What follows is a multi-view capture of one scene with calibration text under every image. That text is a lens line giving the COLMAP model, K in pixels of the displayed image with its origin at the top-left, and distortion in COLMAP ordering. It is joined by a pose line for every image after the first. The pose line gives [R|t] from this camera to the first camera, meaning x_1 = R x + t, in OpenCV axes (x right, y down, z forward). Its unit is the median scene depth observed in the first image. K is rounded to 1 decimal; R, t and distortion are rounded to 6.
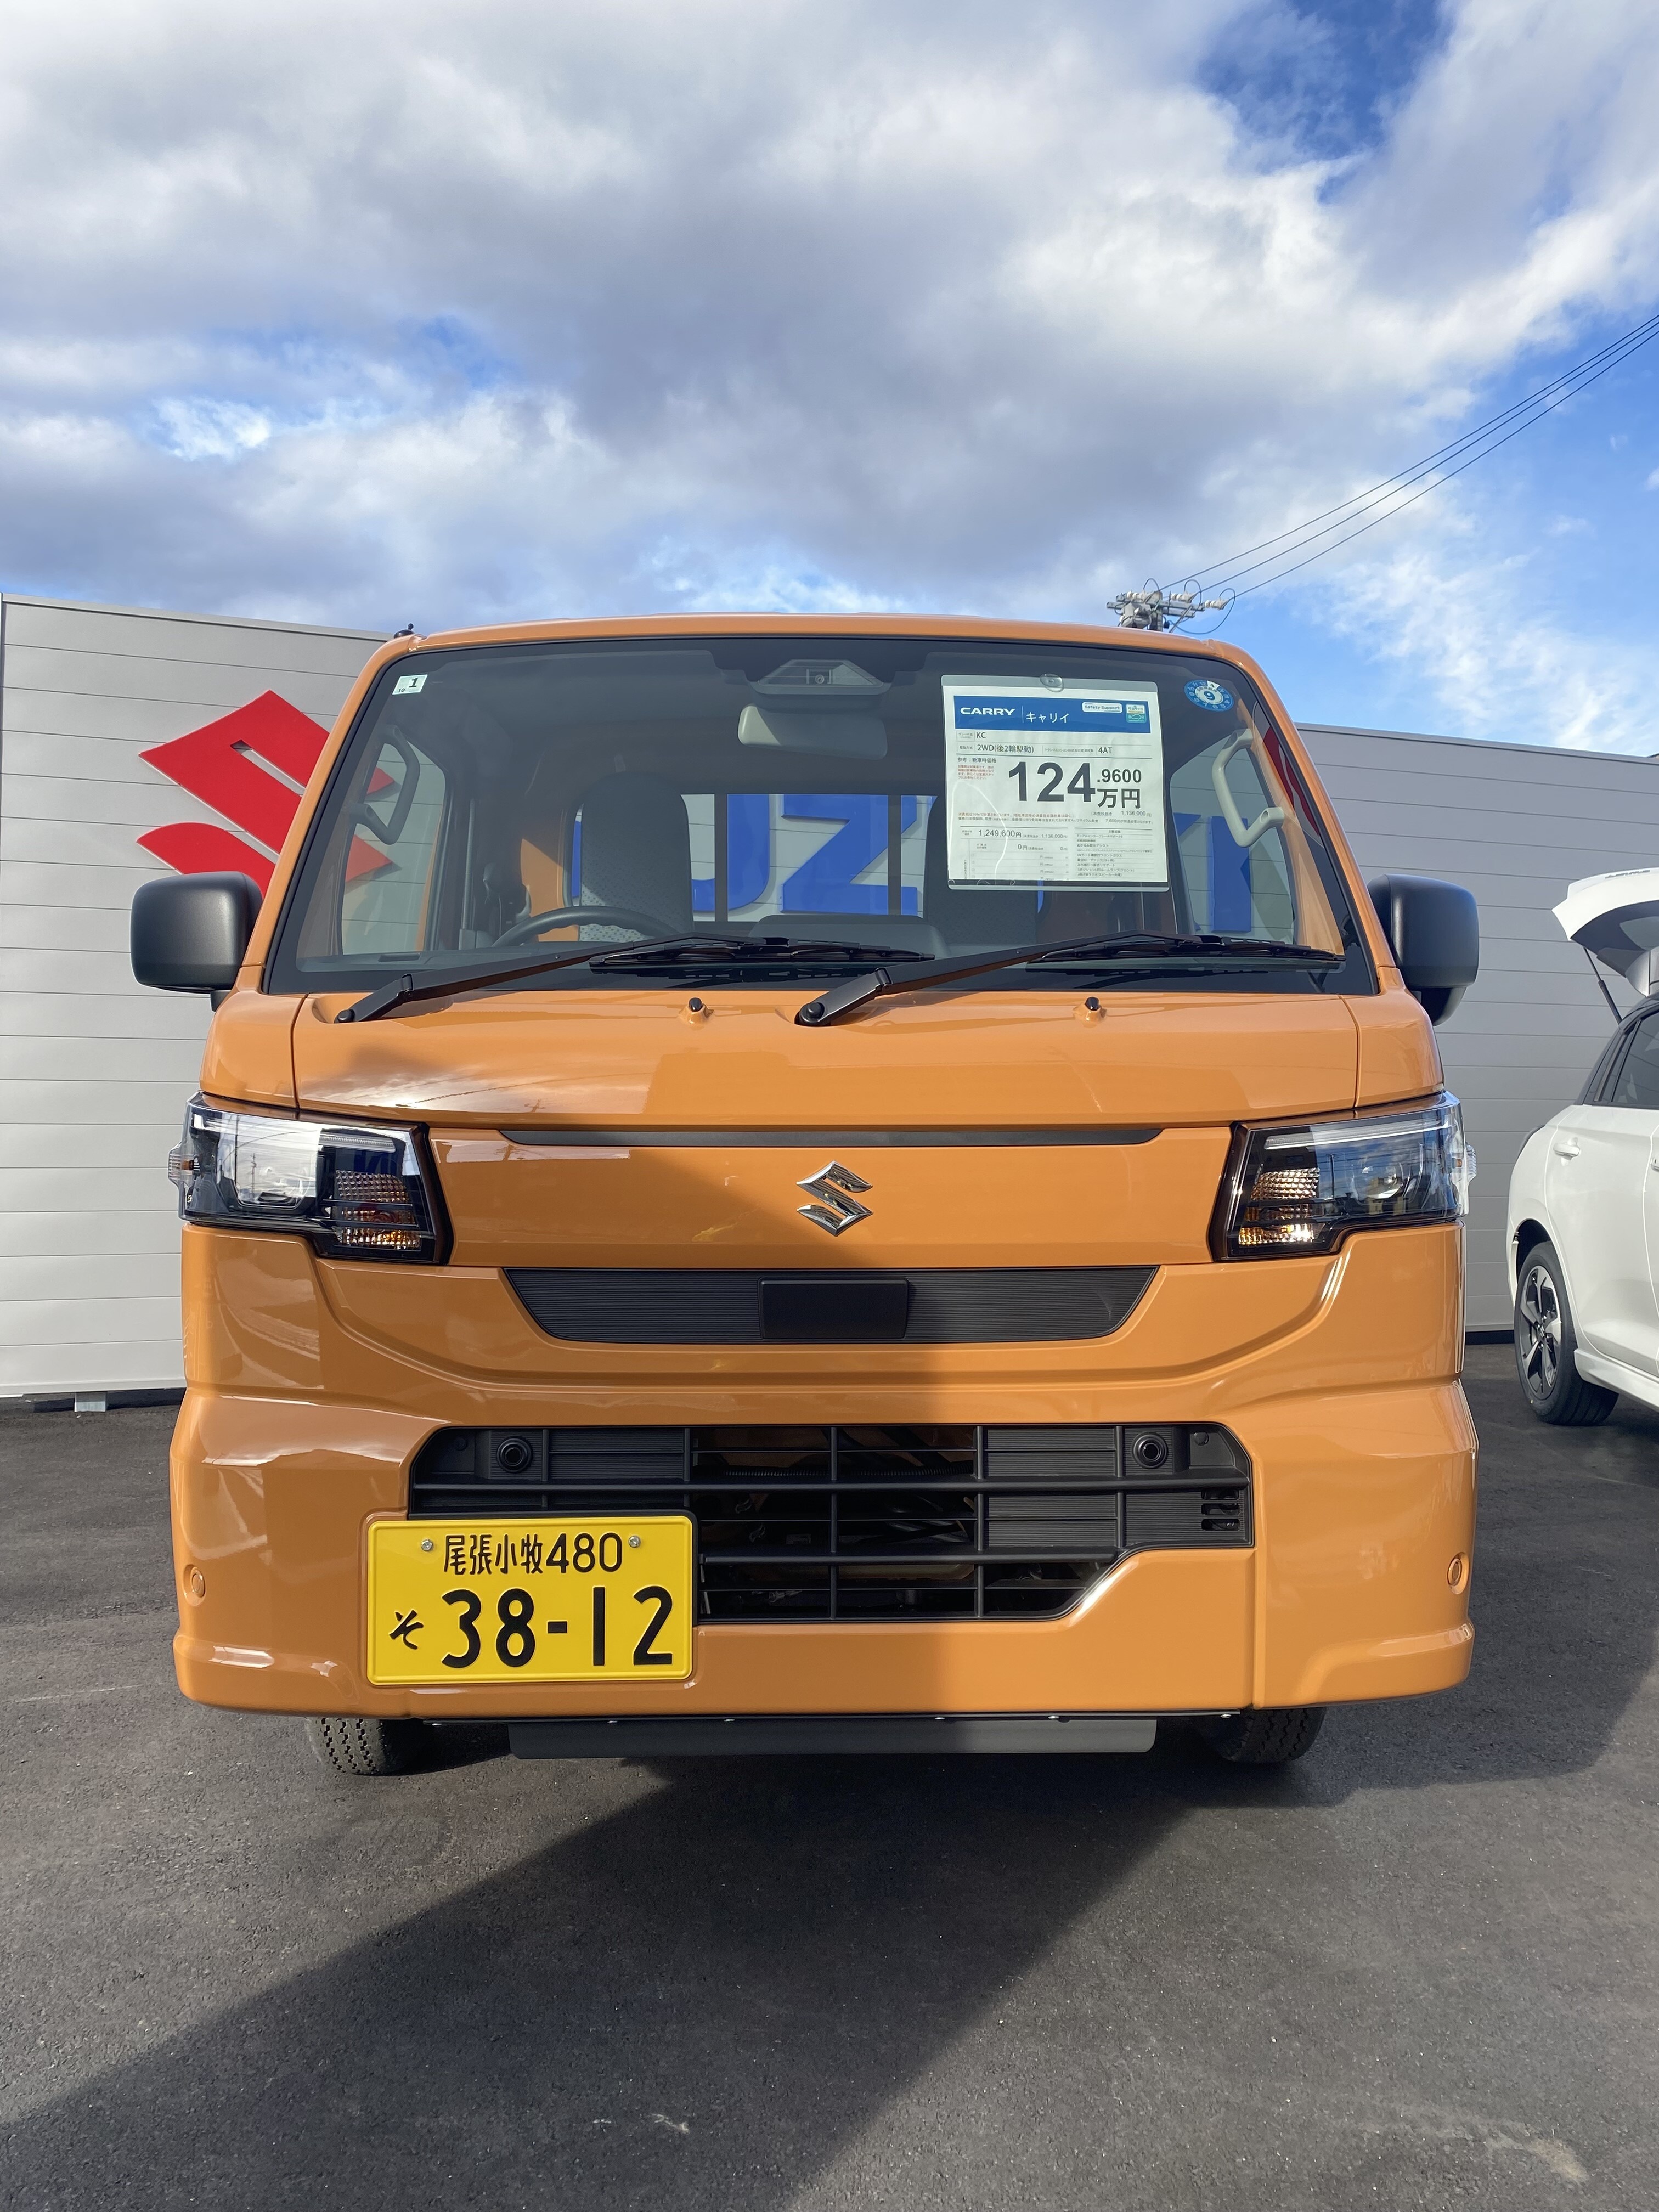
lens RADIAL K [[1769.5, 0, 824.0], [0, 1769.5, 1063.5], [0, 0, 1]] dist [0.052677, -0.066336]
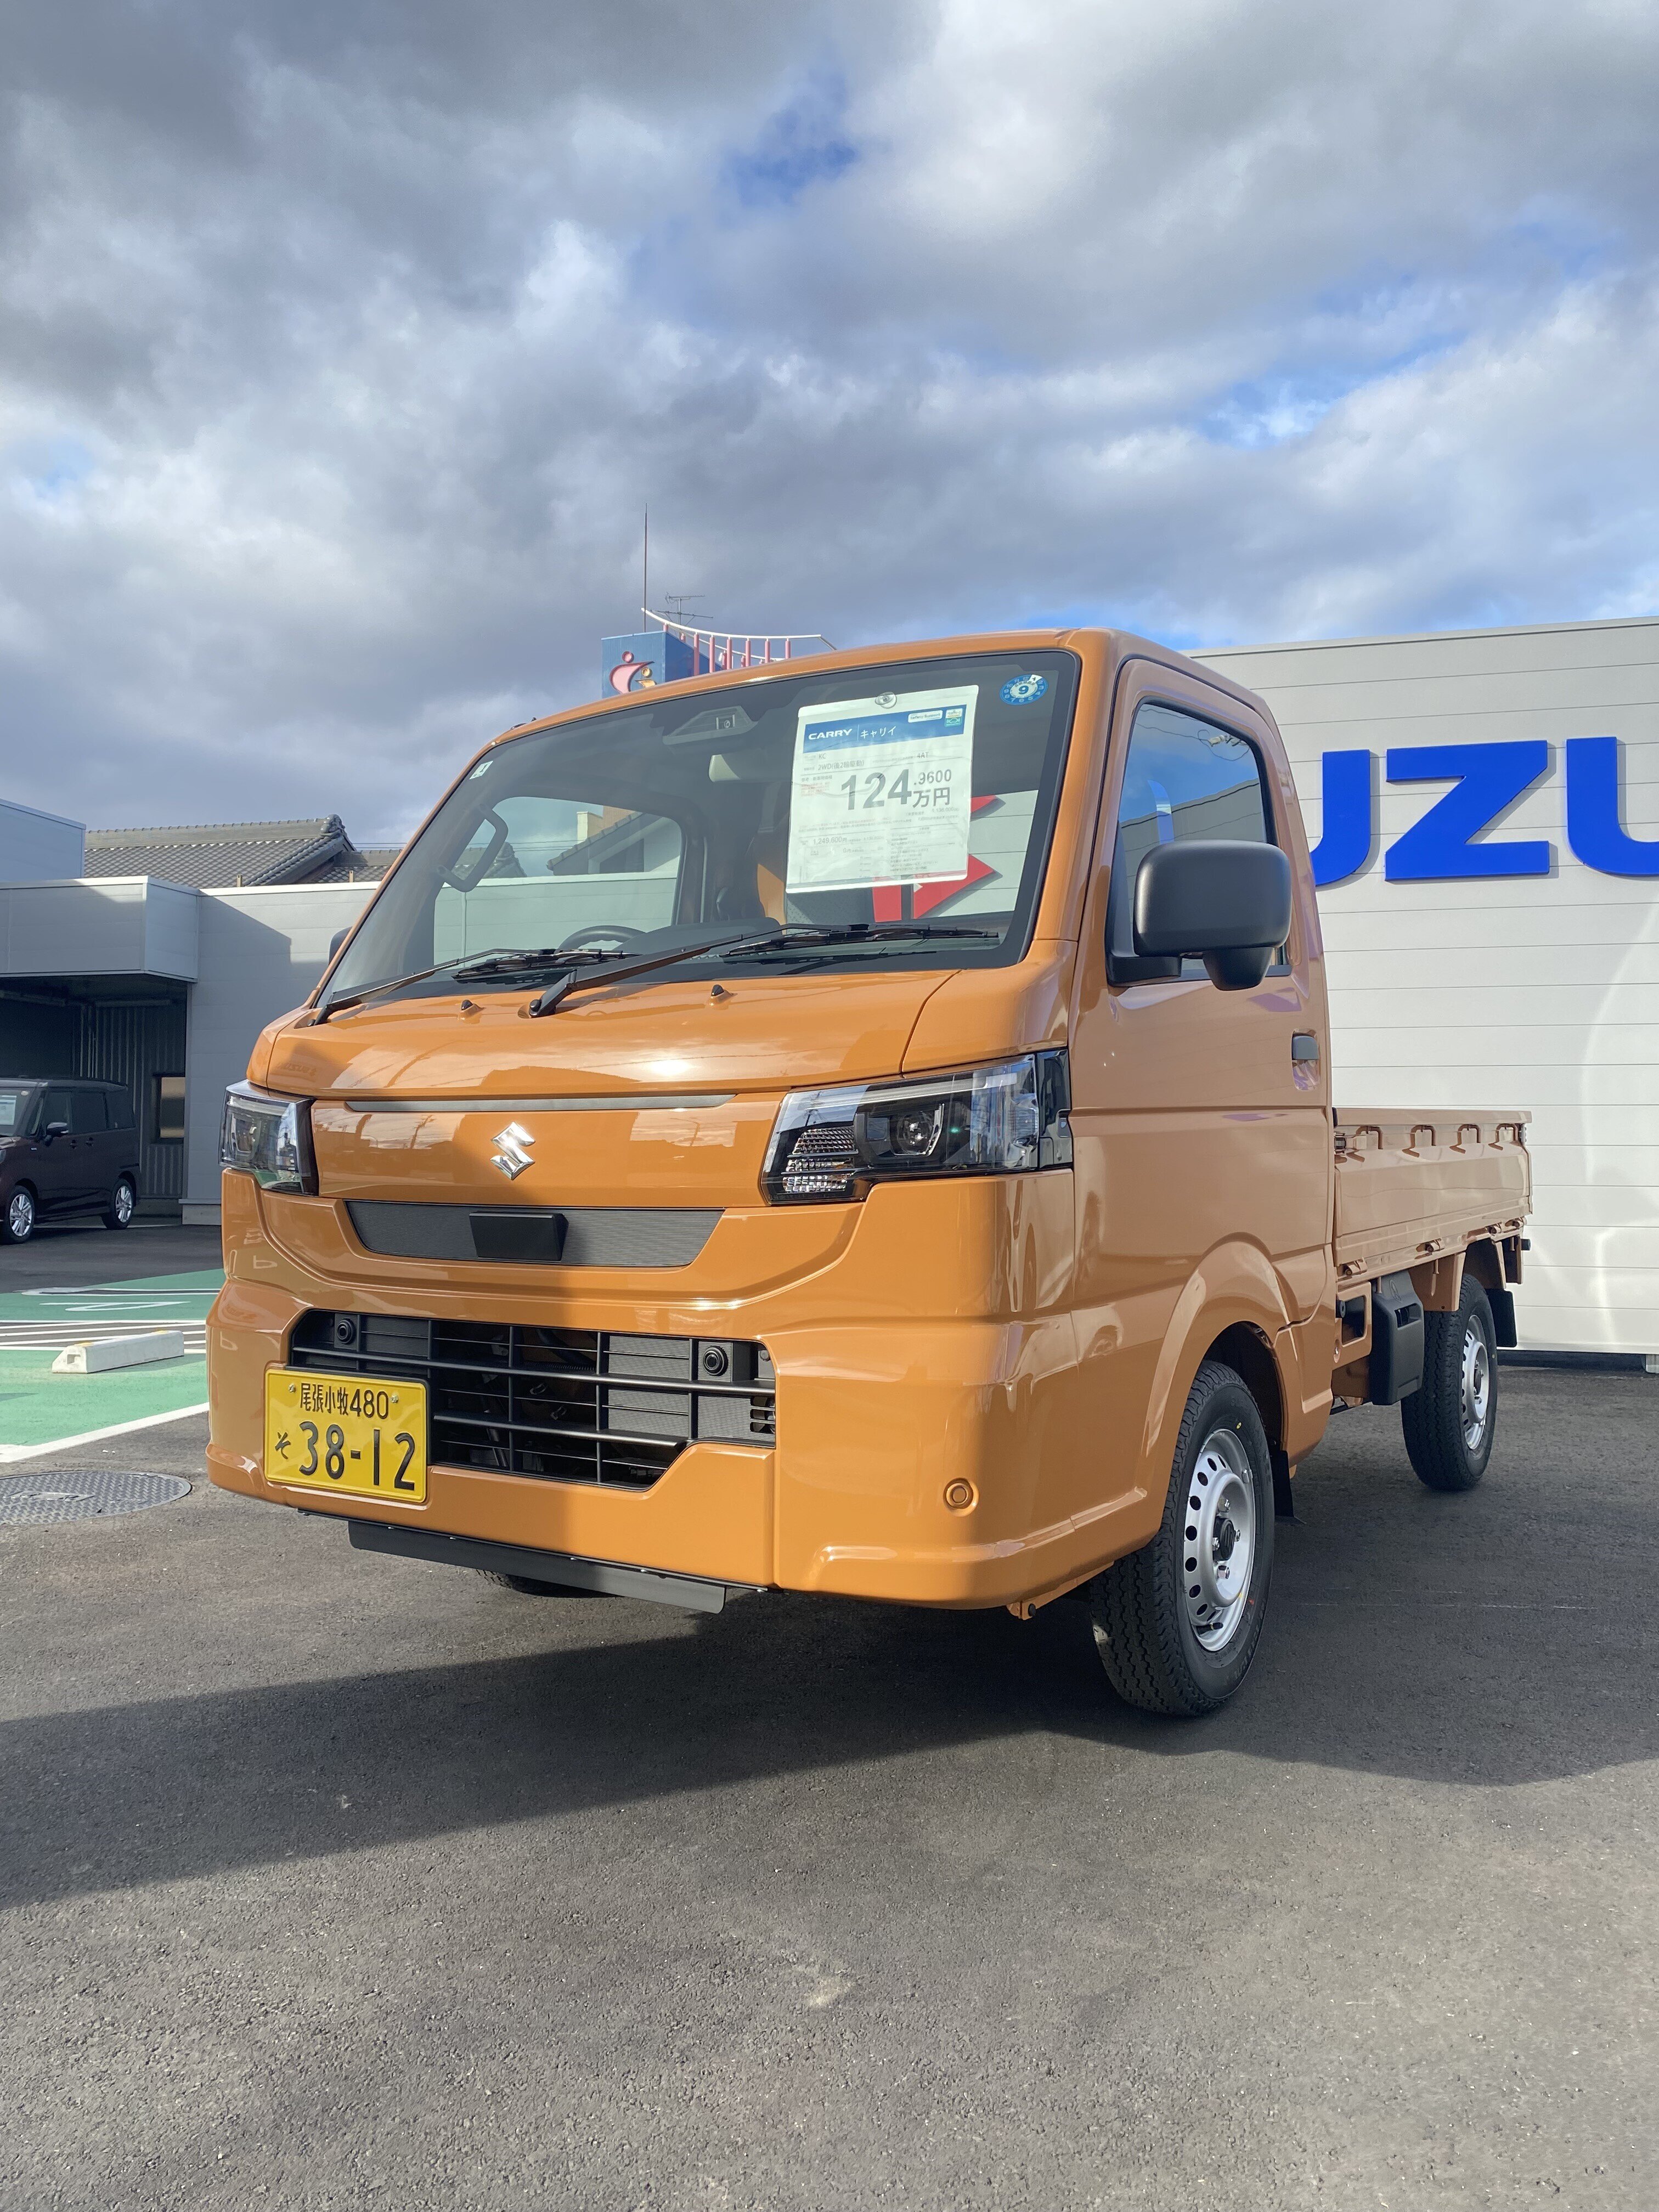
lens RADIAL K [[1853.3, 0, 903.3], [0, 1853.3, 1060.4], [0, 0, 1]] dist [0.149408, -0.373515]
pose [[0.810026, -0.023232, -0.585933, 1.031481], [0.027314, 0.999625, -0.001874, 0.020289], [0.585757, -0.014486, 0.810357, 0.057454]]
